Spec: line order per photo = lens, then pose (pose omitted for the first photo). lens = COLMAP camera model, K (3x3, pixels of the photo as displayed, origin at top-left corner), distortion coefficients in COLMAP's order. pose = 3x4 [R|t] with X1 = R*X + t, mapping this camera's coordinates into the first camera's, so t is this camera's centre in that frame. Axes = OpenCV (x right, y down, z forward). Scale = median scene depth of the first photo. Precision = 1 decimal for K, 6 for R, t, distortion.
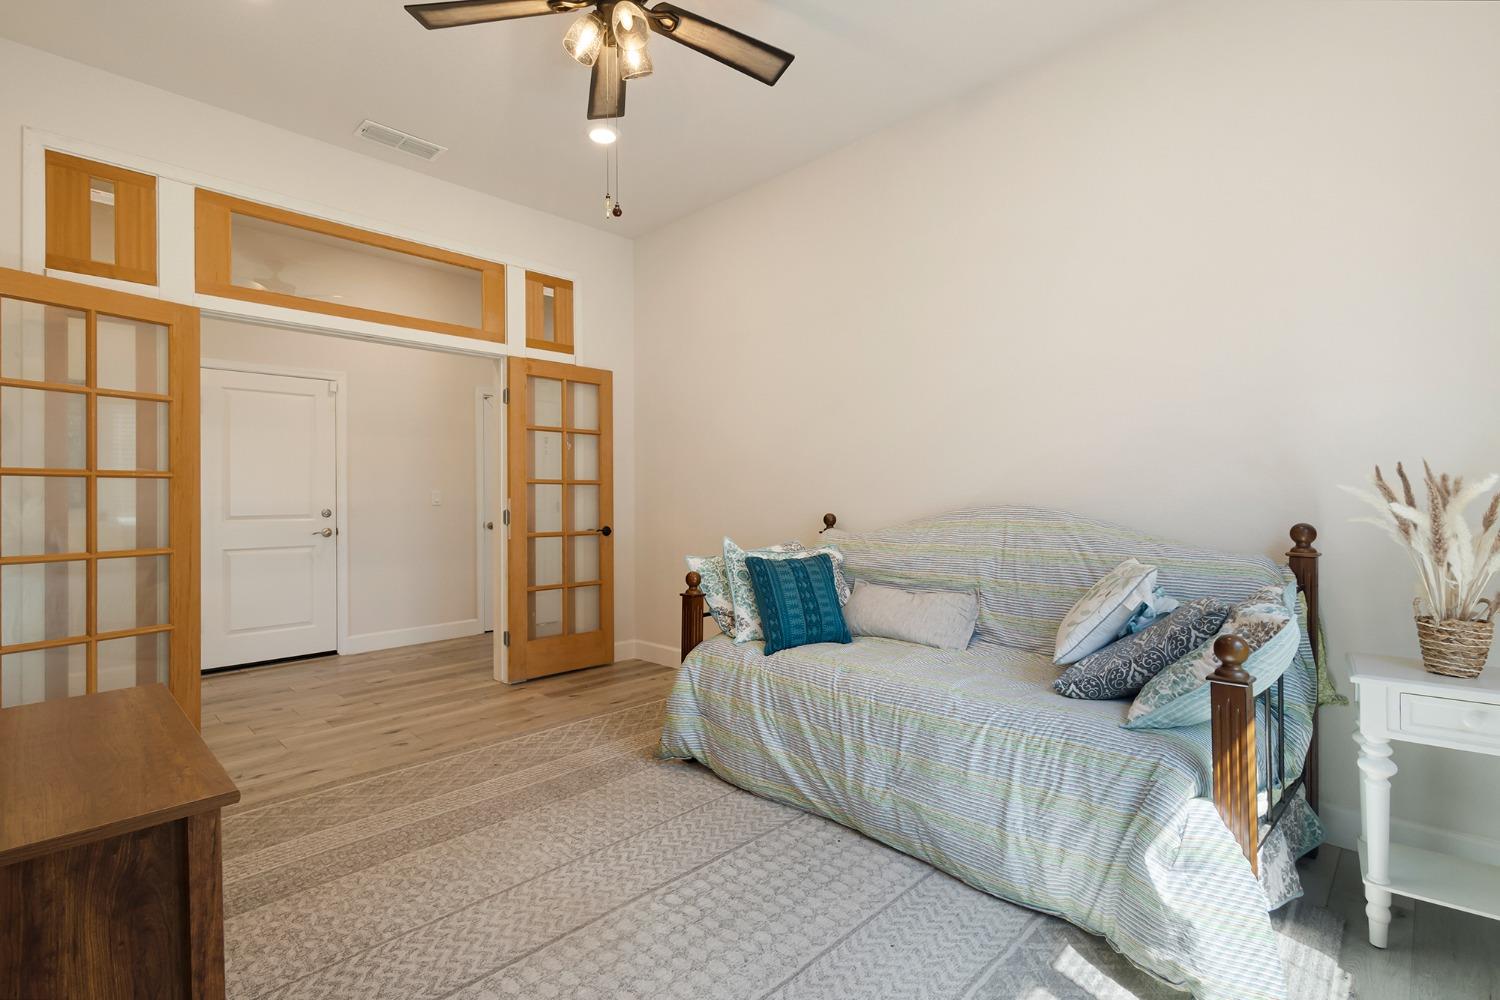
lens RADIAL K [[702.2, 0, 744.9], [0, 702.2, 481.3], [0, 0, 1]] dist [0.009534, -0.000040]
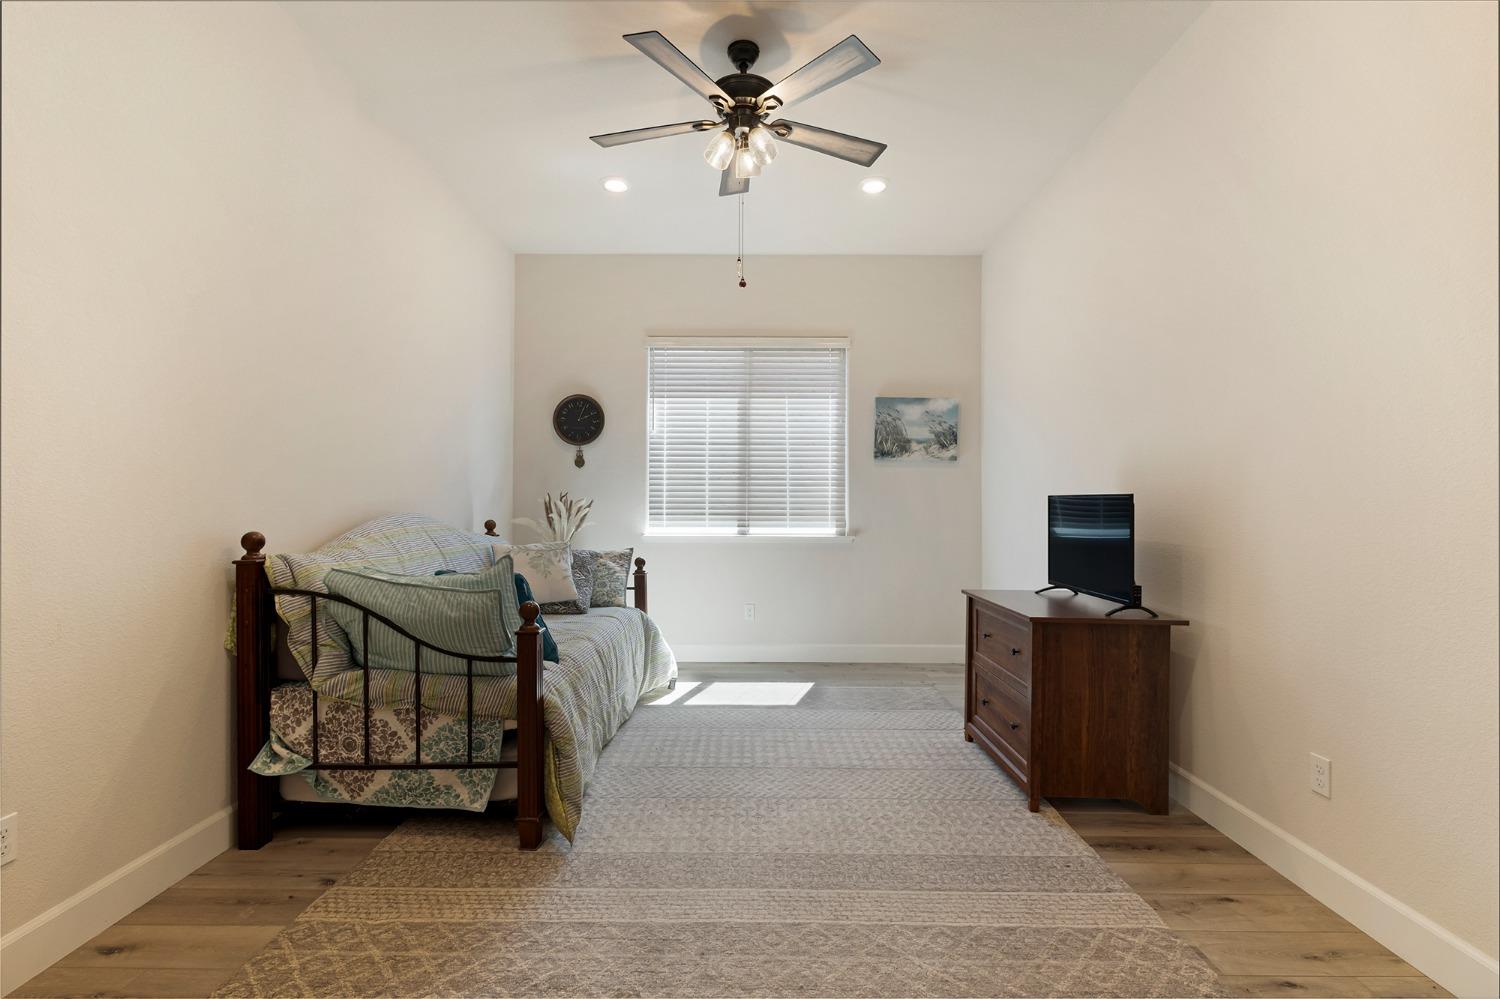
lens RADIAL K [[702.2, 0, 744.9], [0, 702.2, 480.8], [0, 0, 1]] dist [0.009534, -0.000040]
pose [[-0.703317, 0.025311, 0.710426, -1.178960], [-0.015911, 0.998555, -0.051328, 0.042768], [-0.710699, -0.047404, -0.701898, 2.041927]]
